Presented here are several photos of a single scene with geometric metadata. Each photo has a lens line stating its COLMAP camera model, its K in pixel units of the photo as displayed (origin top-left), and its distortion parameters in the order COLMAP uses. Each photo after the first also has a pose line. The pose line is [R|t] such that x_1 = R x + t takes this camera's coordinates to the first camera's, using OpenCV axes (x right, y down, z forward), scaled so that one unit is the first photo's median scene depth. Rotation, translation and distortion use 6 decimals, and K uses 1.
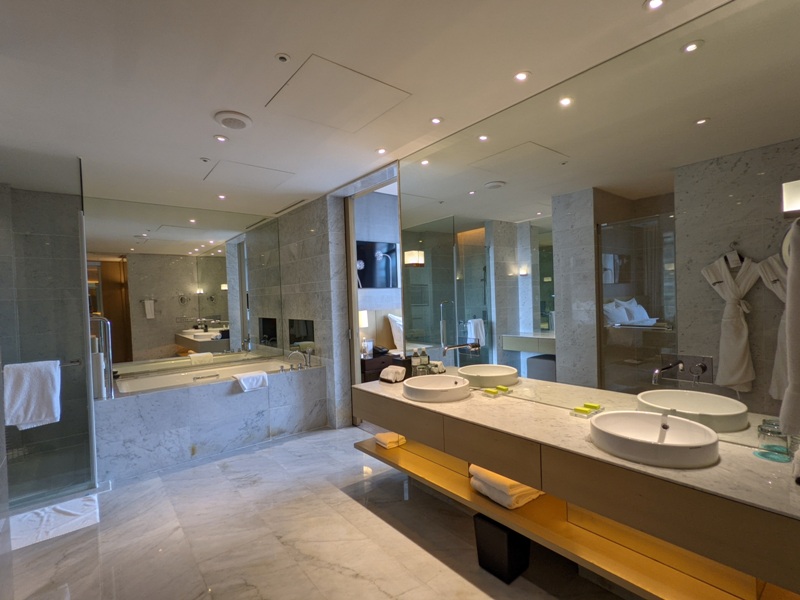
lens RADIAL K [[385.9, 0, 397.9], [0, 385.9, 303.8], [0, 0, 1]] dist [-0.002536, 0.002266]
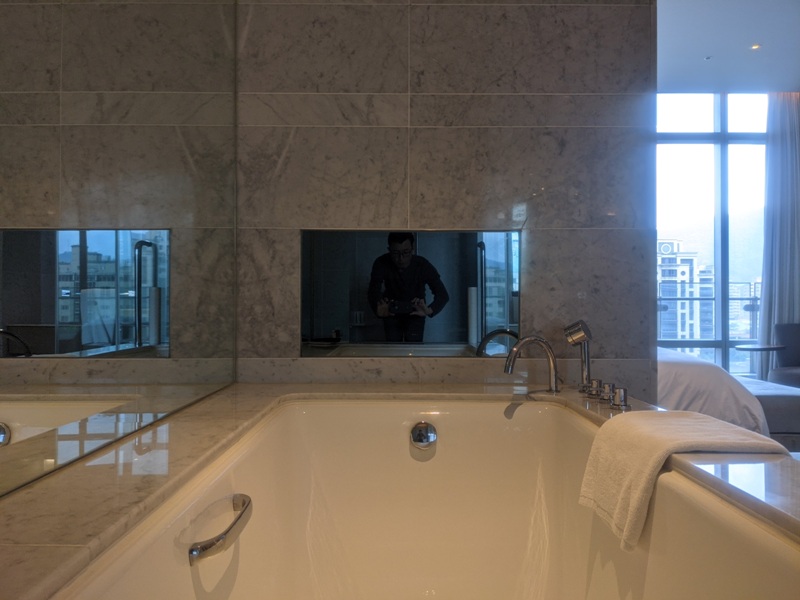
lens RADIAL K [[629.9, 0, 400.0], [0, 629.9, 300.0], [0, 0, 1]] dist [0.068921, -0.103166]
pose [[0.620183, 0.041624, 0.783352, -0.692681], [-0.009614, 0.998920, -0.045467, 0.126172], [-0.784398, 0.020667, 0.619913, 0.866948]]
